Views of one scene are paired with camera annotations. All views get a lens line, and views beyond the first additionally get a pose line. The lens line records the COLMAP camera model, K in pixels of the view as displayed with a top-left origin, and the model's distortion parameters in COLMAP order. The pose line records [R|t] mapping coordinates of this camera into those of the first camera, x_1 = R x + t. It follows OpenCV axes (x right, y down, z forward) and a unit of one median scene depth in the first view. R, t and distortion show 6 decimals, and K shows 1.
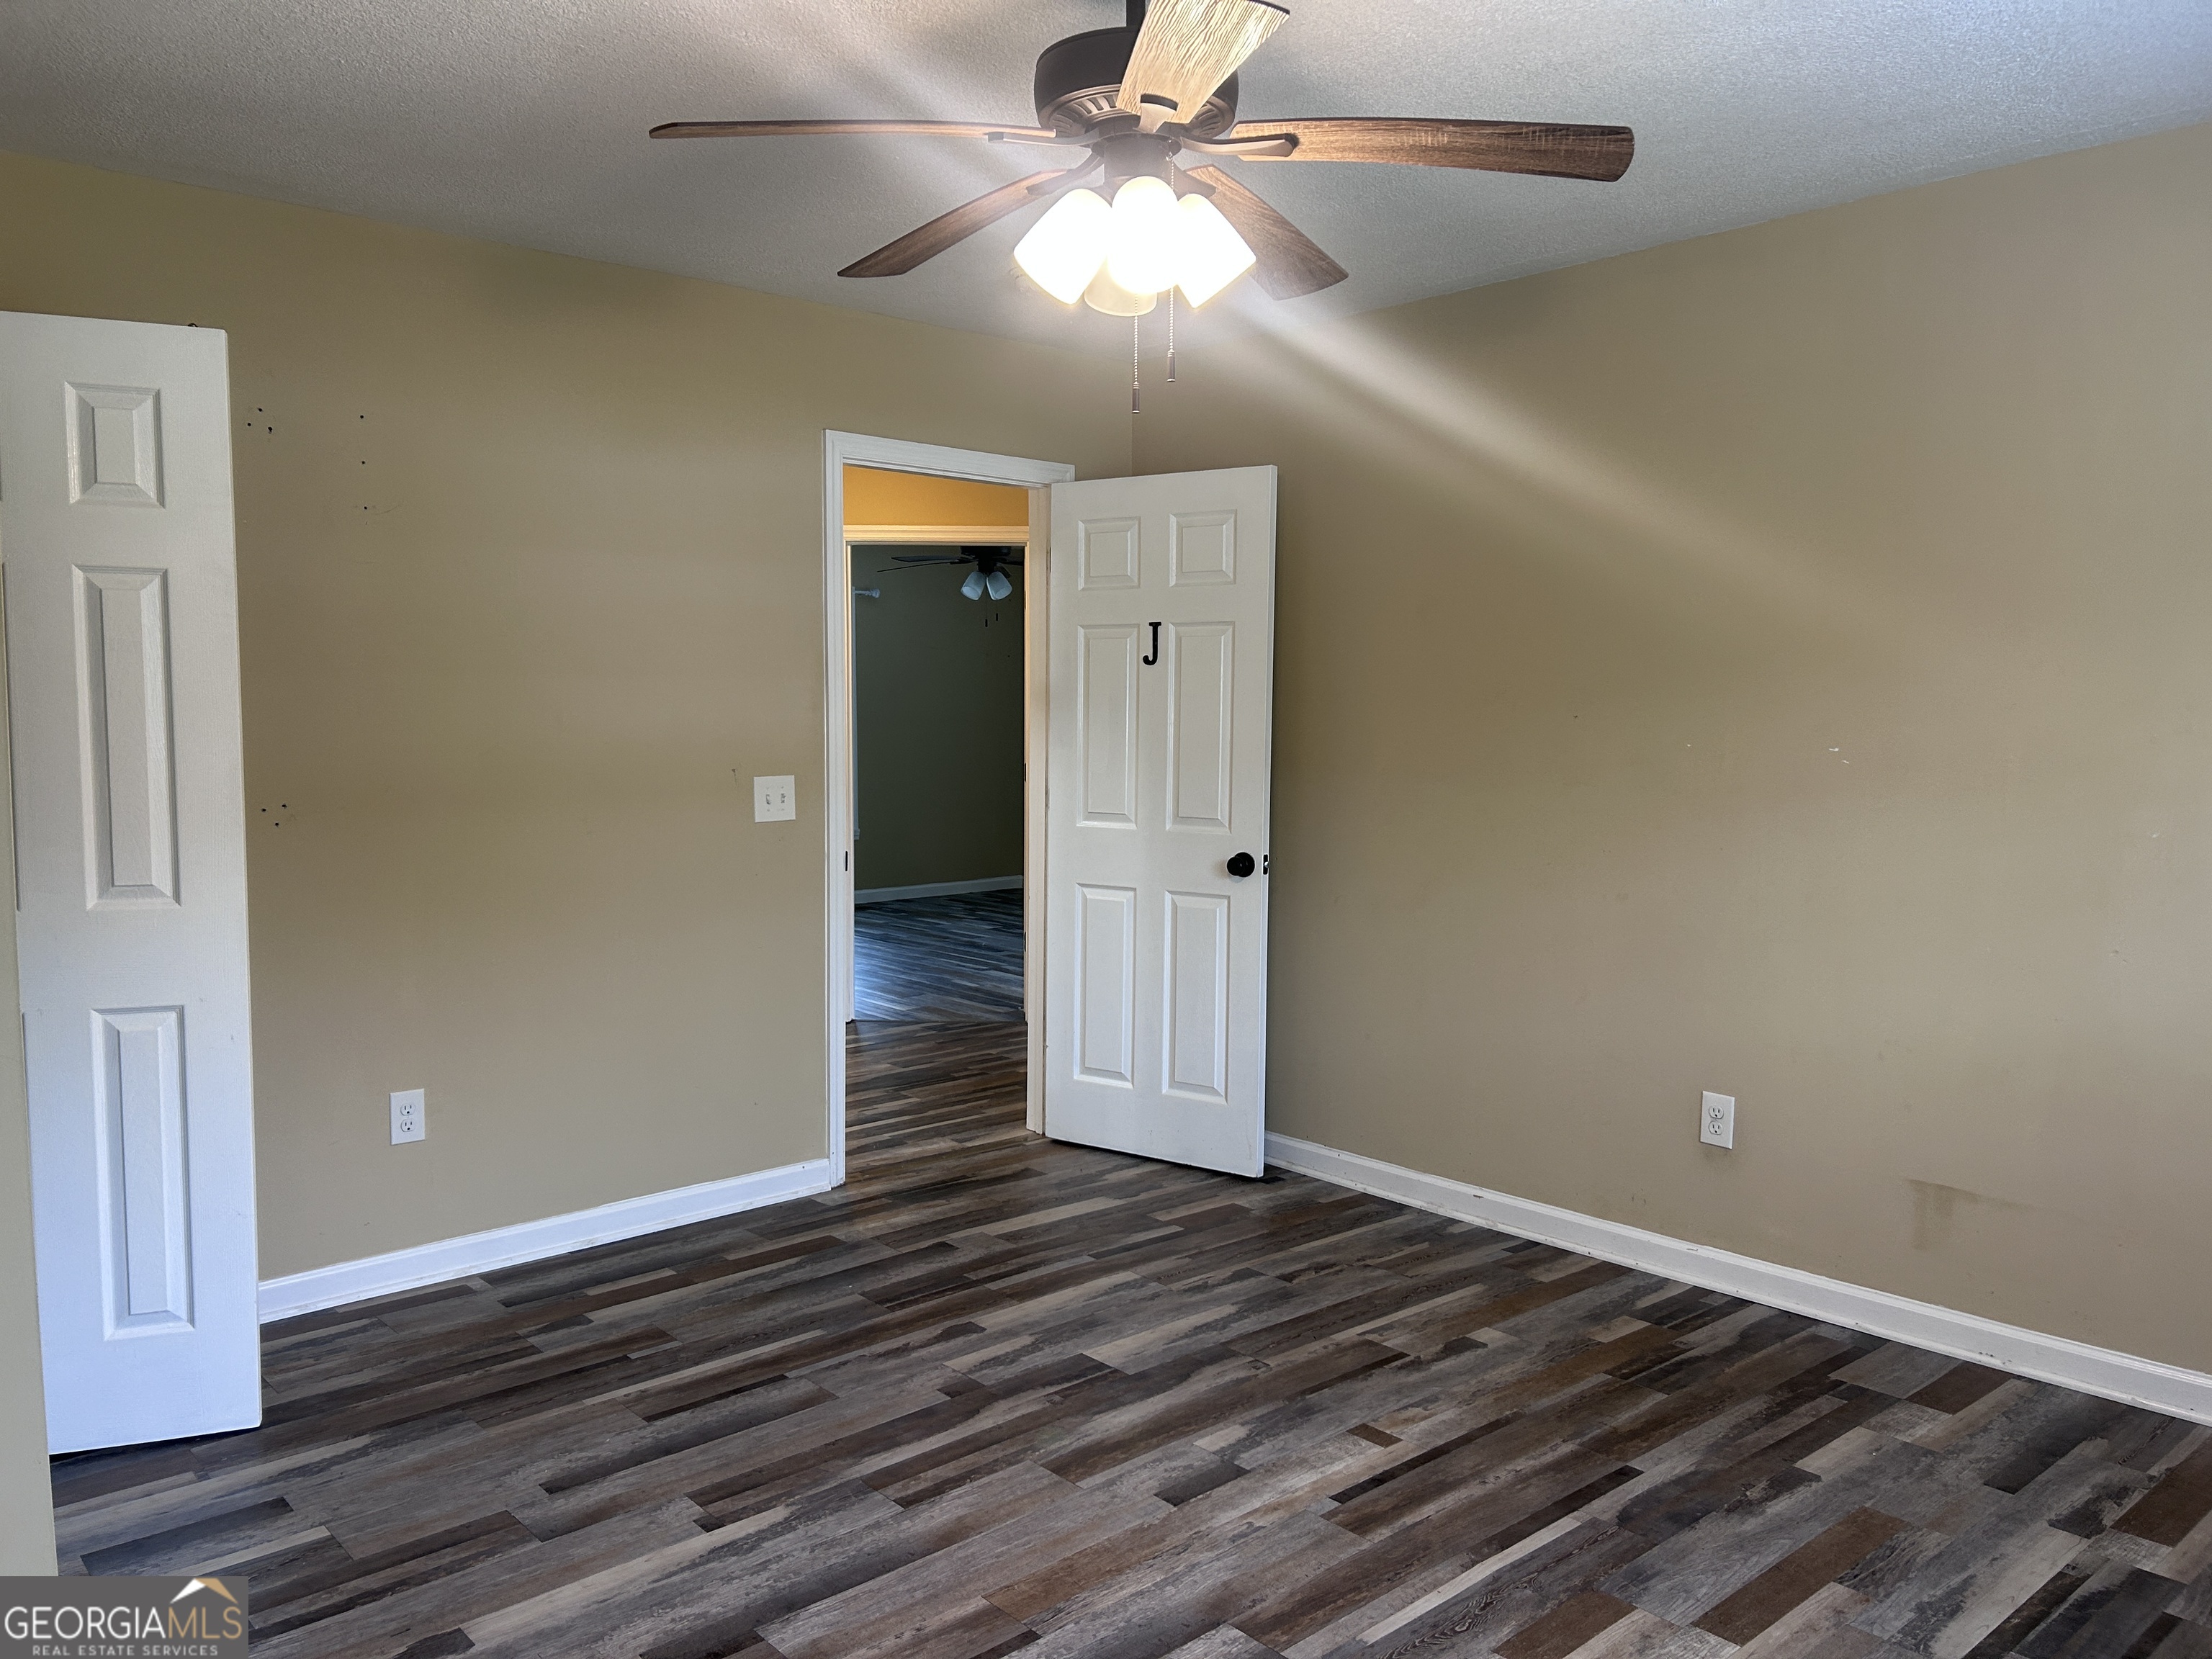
lens RADIAL K [[1659.7, 0, 1097.3], [0, 1659.7, 831.2], [0, 0, 1]] dist [0.066227, -0.040309]
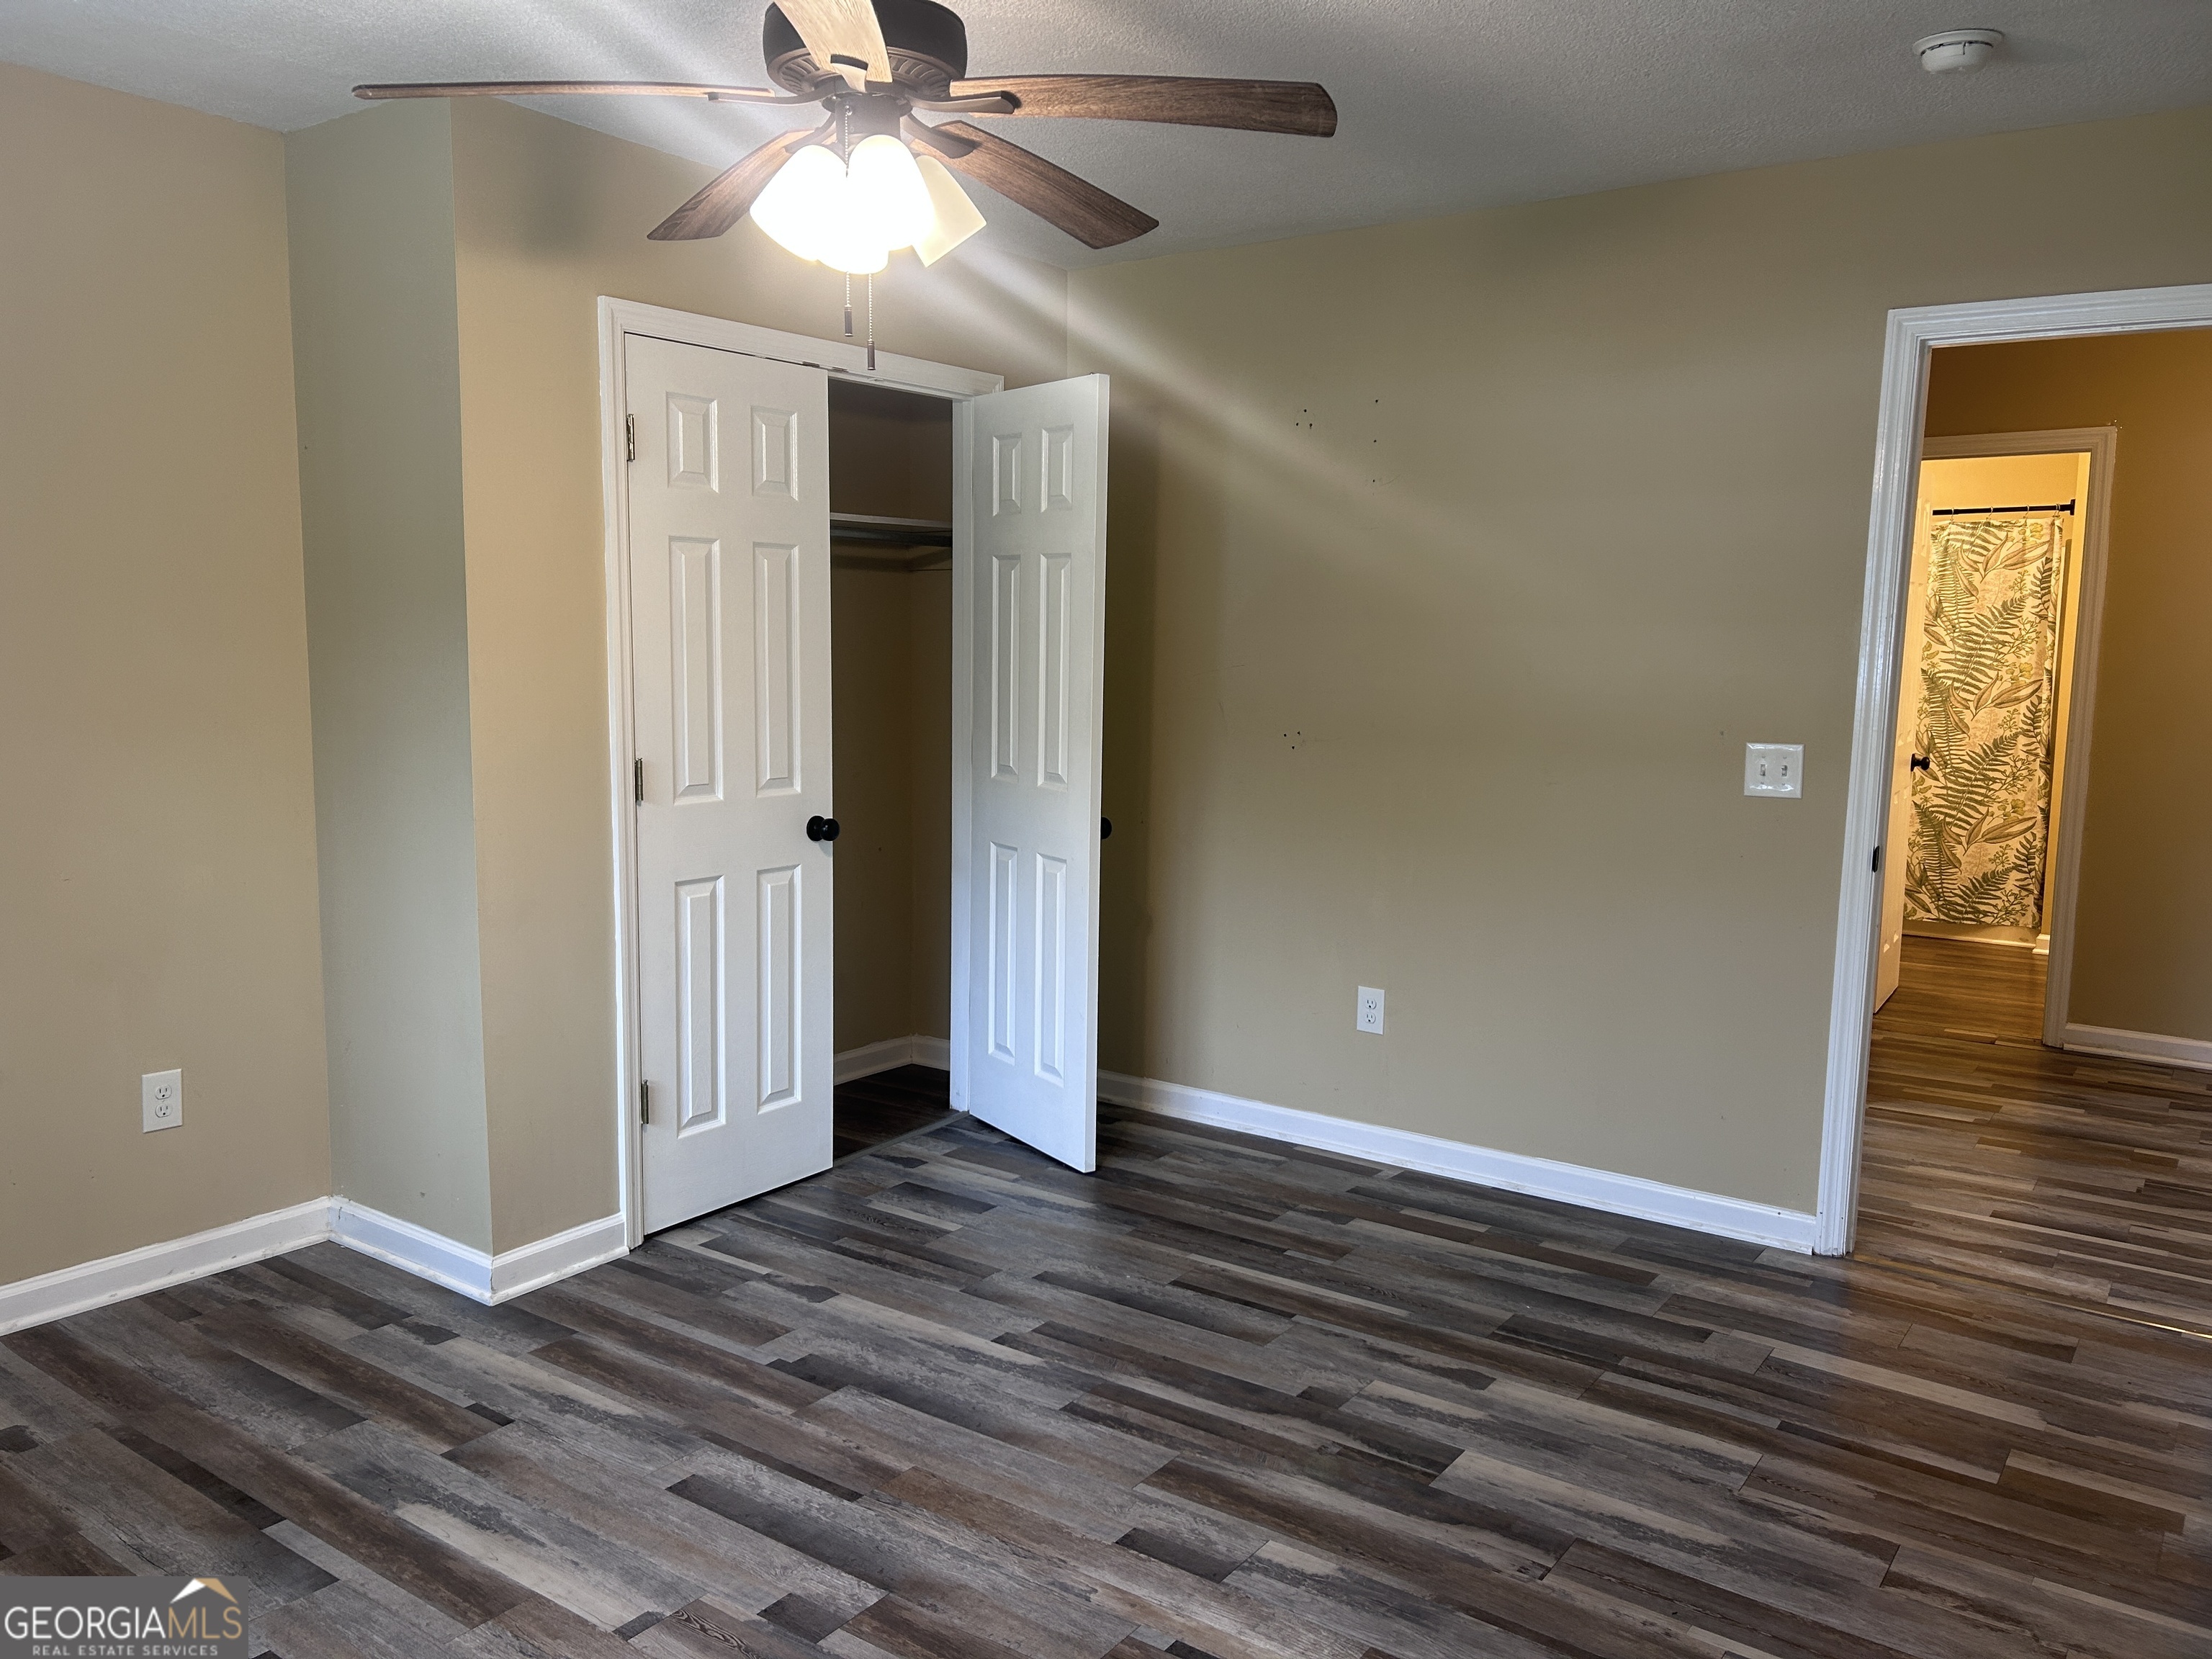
lens RADIAL K [[1659.7, 0, 1099.7], [0, 1659.7, 825.8], [0, 0, 1]] dist [0.066227, -0.040309]
pose [[0.231605, 0.118589, -0.965555, 0.690026], [-0.088991, 0.990963, 0.100364, -0.058255], [0.968731, 0.062681, 0.240065, 0.587749]]
